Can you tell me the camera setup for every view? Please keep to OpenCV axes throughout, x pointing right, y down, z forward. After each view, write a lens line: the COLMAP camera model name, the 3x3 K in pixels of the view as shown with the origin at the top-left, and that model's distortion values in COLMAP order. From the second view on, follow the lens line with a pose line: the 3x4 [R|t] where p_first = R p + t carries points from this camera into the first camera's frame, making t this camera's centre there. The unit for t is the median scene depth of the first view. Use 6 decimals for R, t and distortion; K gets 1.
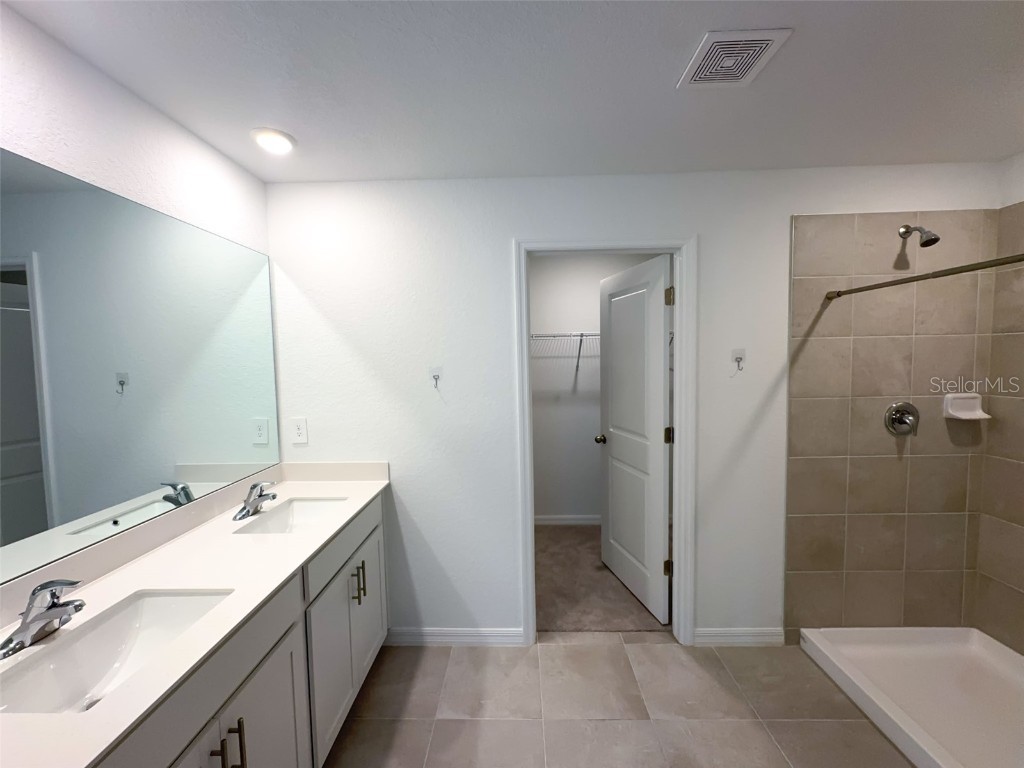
lens RADIAL K [[407.4, 0, 511.4], [0, 407.4, 383.9], [0, 0, 1]] dist [-0.003236, -0.000477]
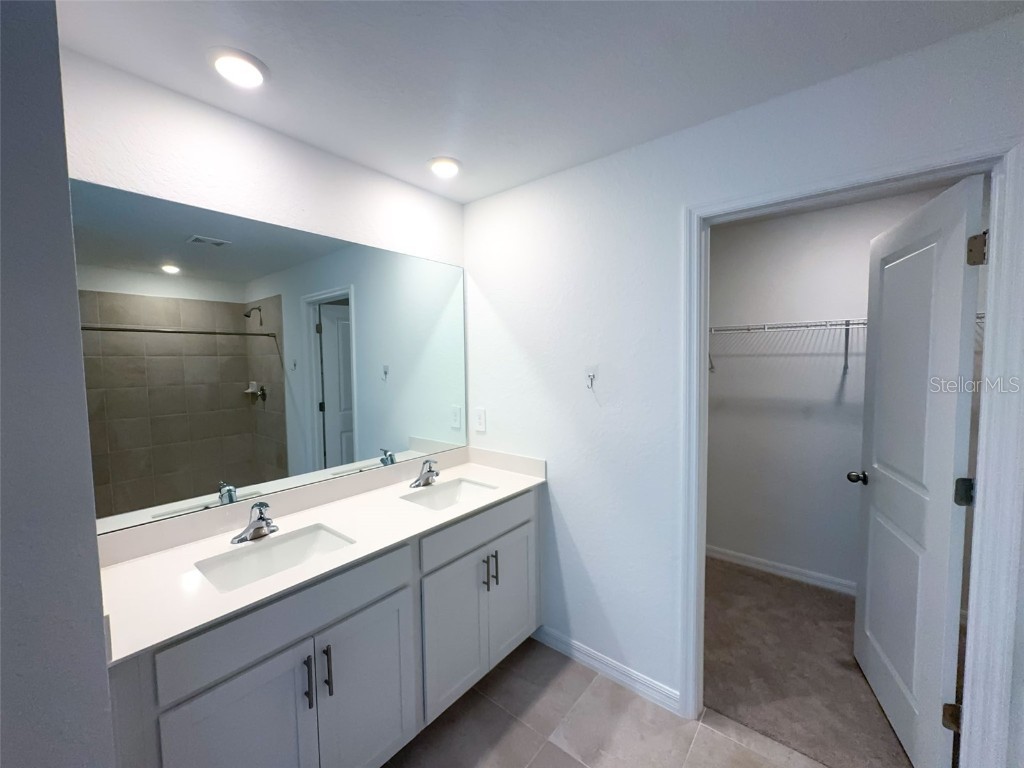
lens RADIAL K [[406.6, 0, 511.0], [0, 406.6, 383.9], [0, 0, 1]] dist [-0.002676, -0.000089]
pose [[0.790811, 0.045057, -0.610399, 0.230977], [-0.040287, 0.998956, 0.021543, -0.012811], [0.610733, 0.007554, 0.791801, 0.160995]]
